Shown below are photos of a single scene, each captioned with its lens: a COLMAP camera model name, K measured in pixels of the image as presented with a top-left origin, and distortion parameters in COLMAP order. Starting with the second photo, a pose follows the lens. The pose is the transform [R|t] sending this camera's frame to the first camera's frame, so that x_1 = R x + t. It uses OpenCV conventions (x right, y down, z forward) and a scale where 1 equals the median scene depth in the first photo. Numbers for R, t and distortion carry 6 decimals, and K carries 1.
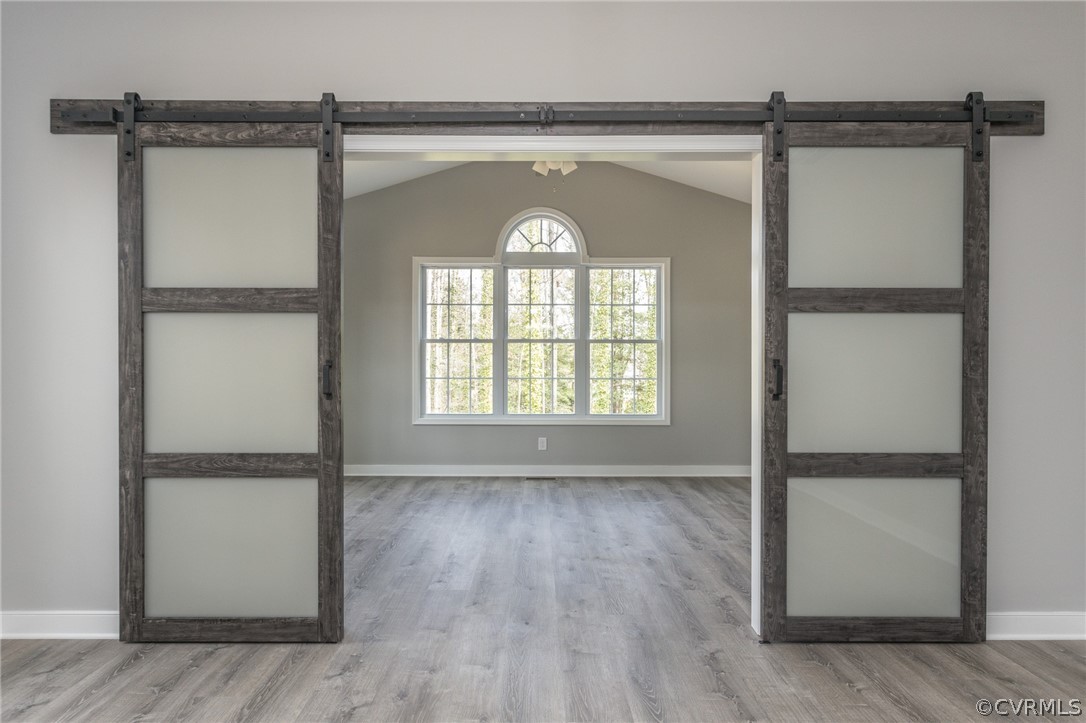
lens RADIAL K [[615.8, 0, 537.9], [0, 615.8, 365.0], [0, 0, 1]] dist [-0.008745, -0.001232]
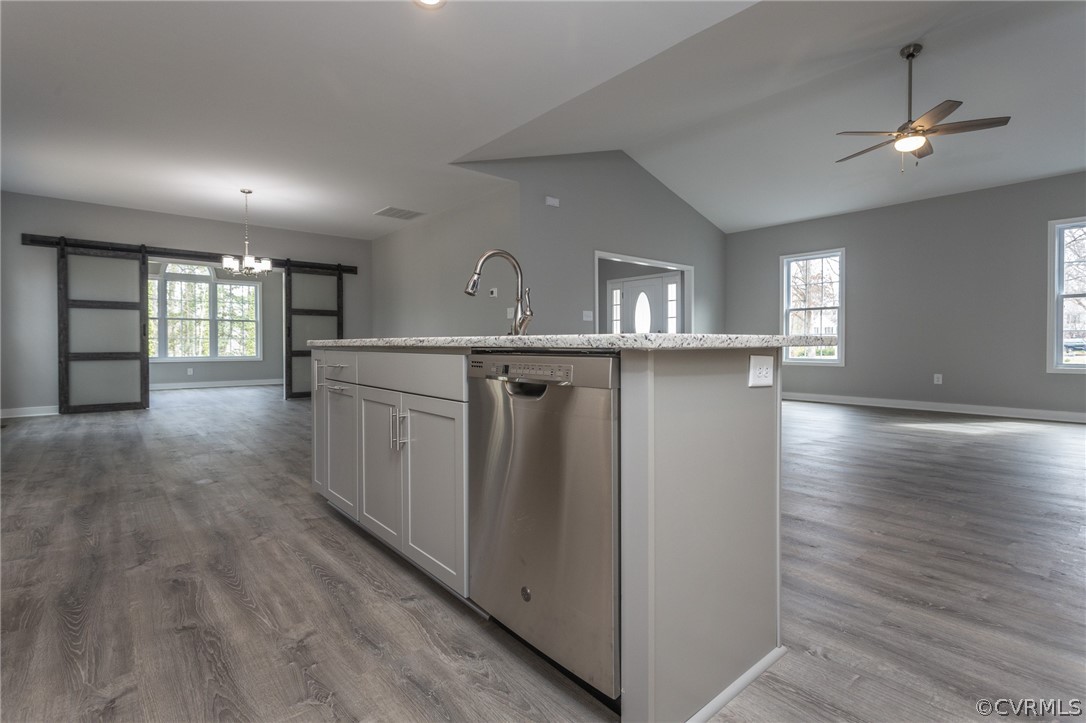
lens RADIAL K [[522.9, 0, 538.8], [0, 522.9, 354.1], [0, 0, 1]] dist [0.004490, 0.003452]
pose [[0.775610, -0.013903, 0.631059, -0.479767], [0.000712, 0.999776, 0.021151, 0.096323], [-0.631212, -0.015955, 0.775446, -2.571631]]
